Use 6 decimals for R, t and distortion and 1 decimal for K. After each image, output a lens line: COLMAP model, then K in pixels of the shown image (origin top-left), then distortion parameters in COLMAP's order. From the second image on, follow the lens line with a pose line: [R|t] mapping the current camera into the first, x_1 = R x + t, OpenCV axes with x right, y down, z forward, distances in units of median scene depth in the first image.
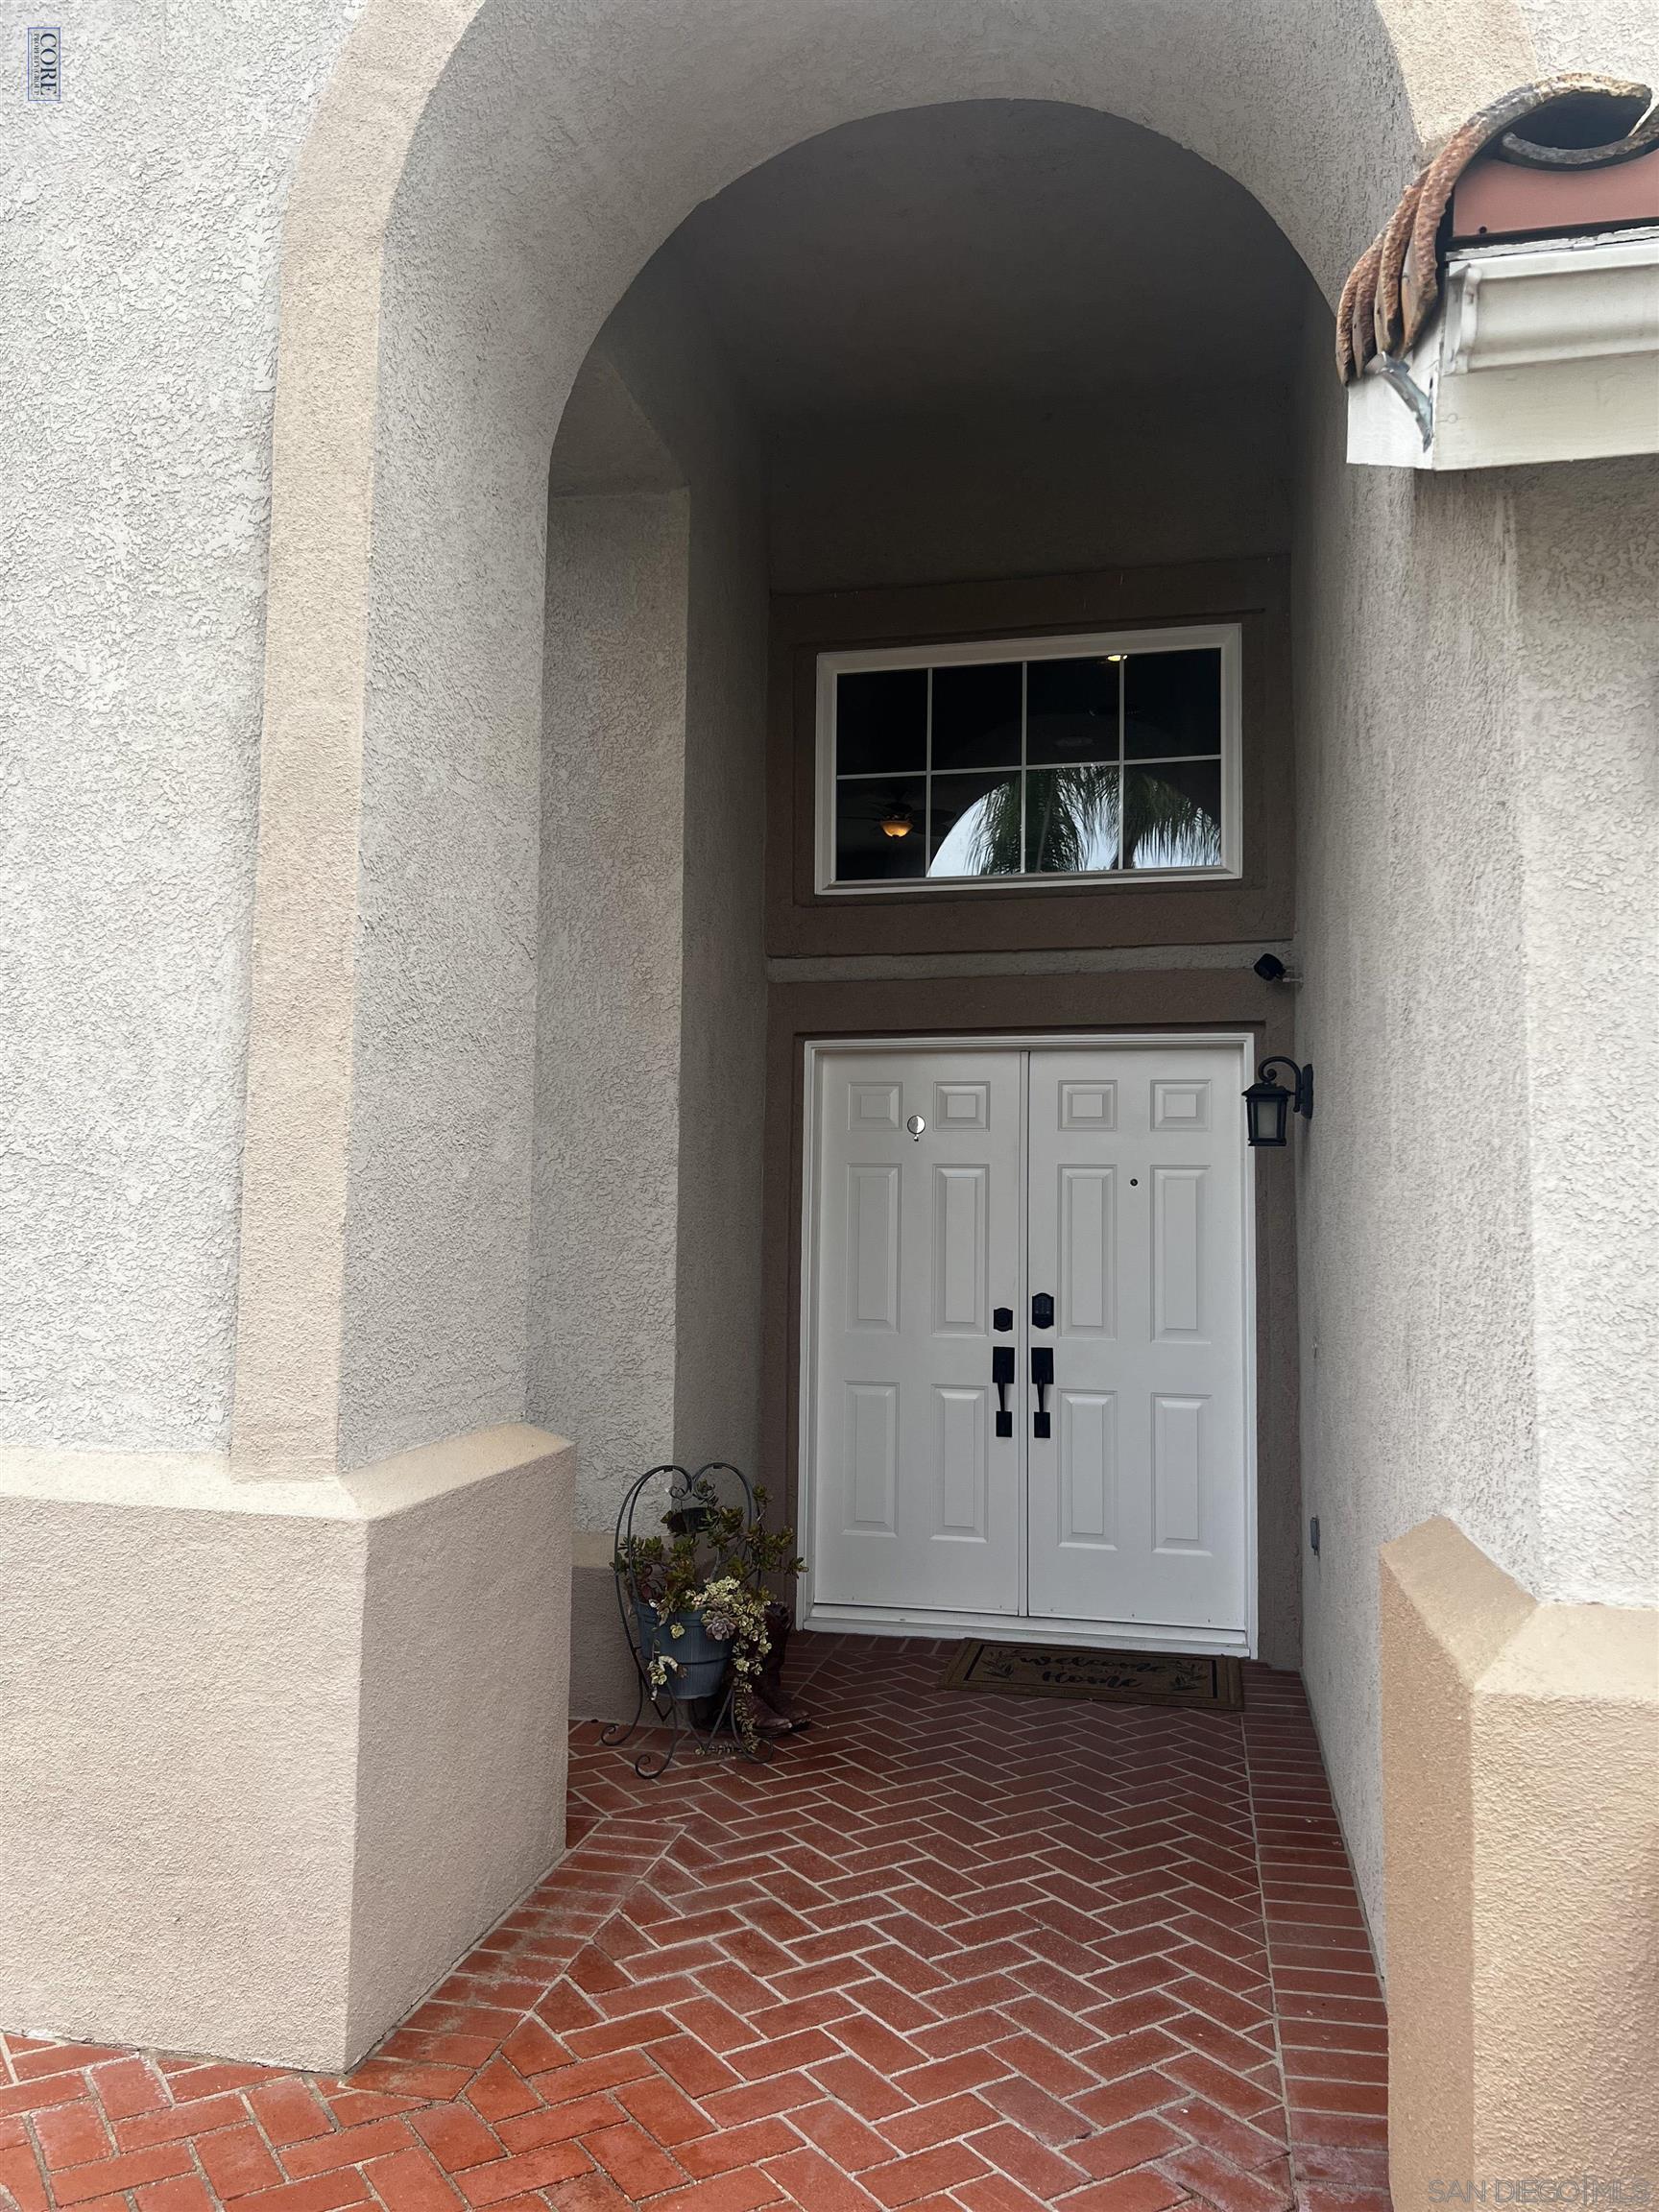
lens RADIAL K [[1661.5, 0, 841.9], [0, 1661.5, 1098.5], [0, 0, 1]] dist [0.052590, -0.047480]
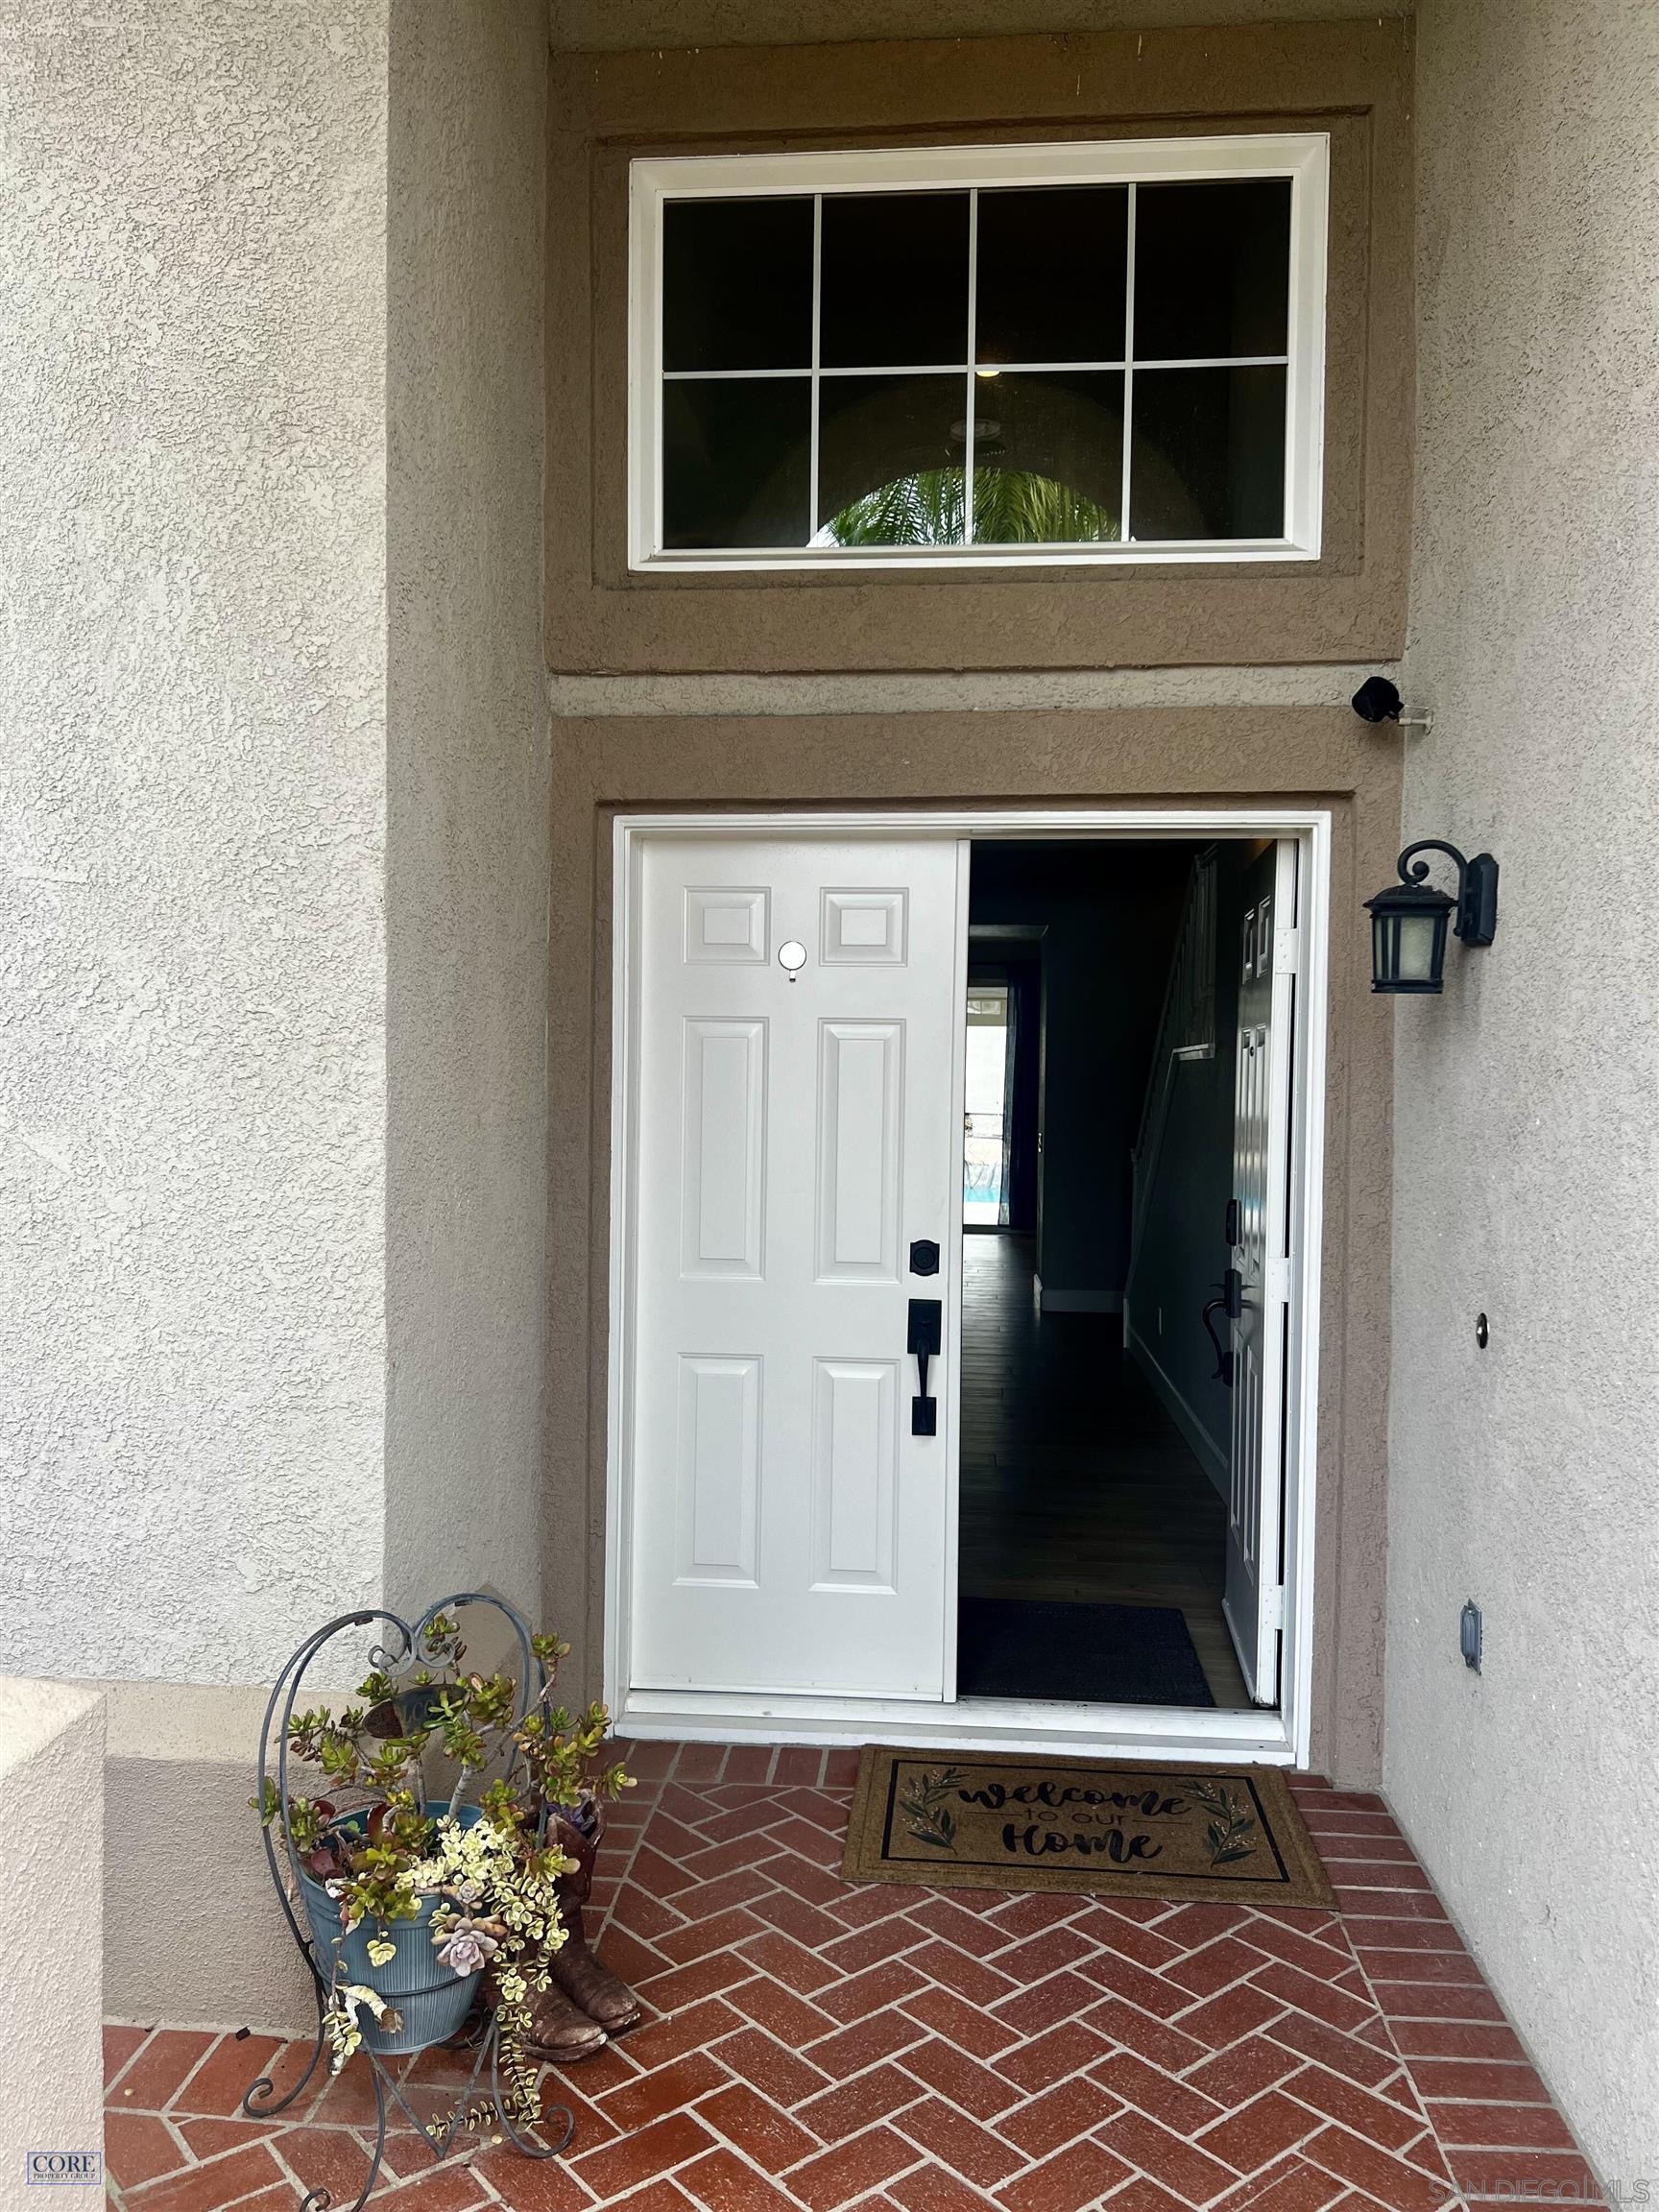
lens RADIAL K [[1661.5, 0, 819.4], [0, 1661.5, 1121.8], [0, 0, 1]] dist [0.052590, -0.047480]
pose [[0.993398, -0.002157, 0.114702, -0.020661], [-0.010717, 0.993707, 0.111498, 0.009810], [-0.114220, -0.111991, 0.987123, 0.431123]]
